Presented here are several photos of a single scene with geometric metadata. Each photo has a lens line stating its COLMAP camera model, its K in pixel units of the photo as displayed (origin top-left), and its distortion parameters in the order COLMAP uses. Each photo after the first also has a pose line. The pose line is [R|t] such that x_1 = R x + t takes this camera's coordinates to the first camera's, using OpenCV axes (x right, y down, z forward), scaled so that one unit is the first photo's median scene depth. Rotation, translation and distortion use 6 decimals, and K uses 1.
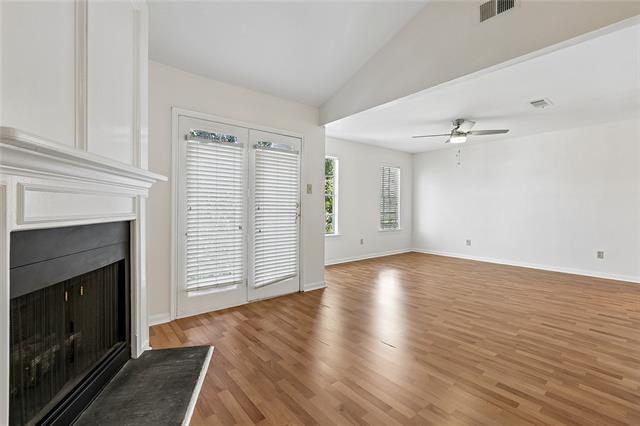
lens RADIAL K [[285.8, 0, 321.4], [0, 285.8, 210.5], [0, 0, 1]] dist [-0.001158, -0.000005]
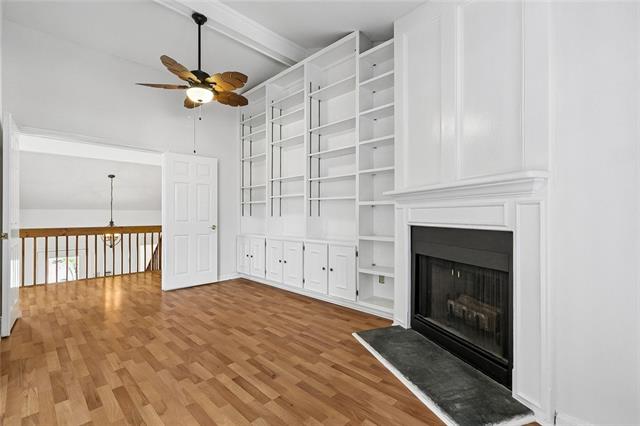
lens RADIAL K [[285.8, 0, 318.9], [0, 285.8, 215.5], [0, 0, 1]] dist [-0.001158, -0.000005]
pose [[-0.994066, -0.007091, -0.108549, 0.016057], [-0.007498, 0.999966, 0.003337, -0.015742], [0.108521, 0.004131, -0.994086, 2.073928]]
